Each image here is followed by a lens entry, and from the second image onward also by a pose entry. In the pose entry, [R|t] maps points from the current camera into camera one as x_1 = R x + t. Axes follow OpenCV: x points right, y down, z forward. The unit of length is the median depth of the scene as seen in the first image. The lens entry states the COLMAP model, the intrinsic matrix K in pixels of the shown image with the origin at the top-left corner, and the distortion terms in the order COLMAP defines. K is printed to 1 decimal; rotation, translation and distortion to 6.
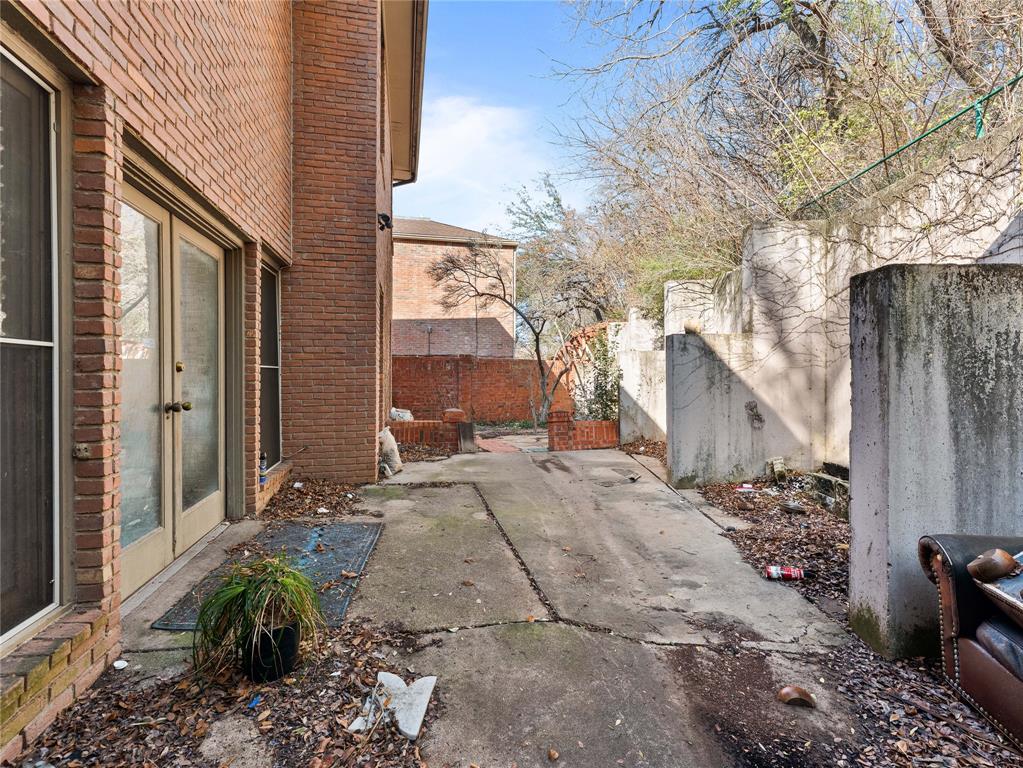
lens RADIAL K [[460.8, 0, 510.3], [0, 460.8, 379.9], [0, 0, 1]] dist [0.000818, -0.001184]
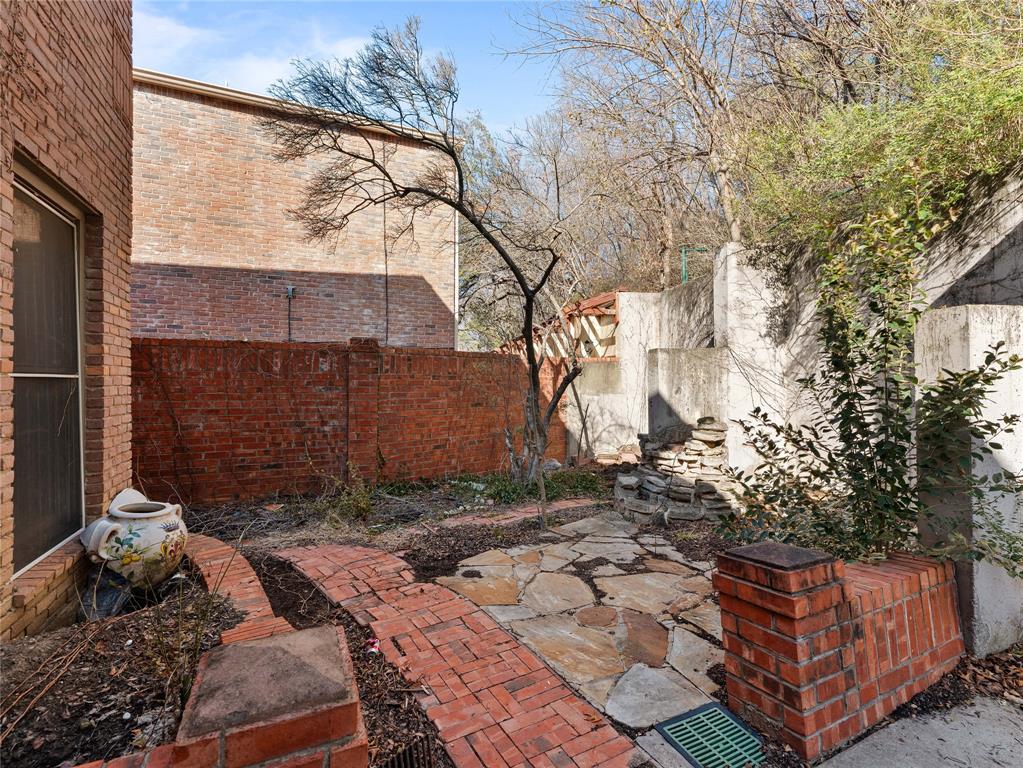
lens RADIAL K [[460.8, 0, 509.4], [0, 460.8, 382.2], [0, 0, 1]] dist [0.000818, -0.001184]
pose [[0.979407, -0.001868, 0.201887, -0.054322], [0.001892, 0.999998, 0.000075, -0.012833], [-0.201887, 0.000309, 0.979409, 0.582772]]
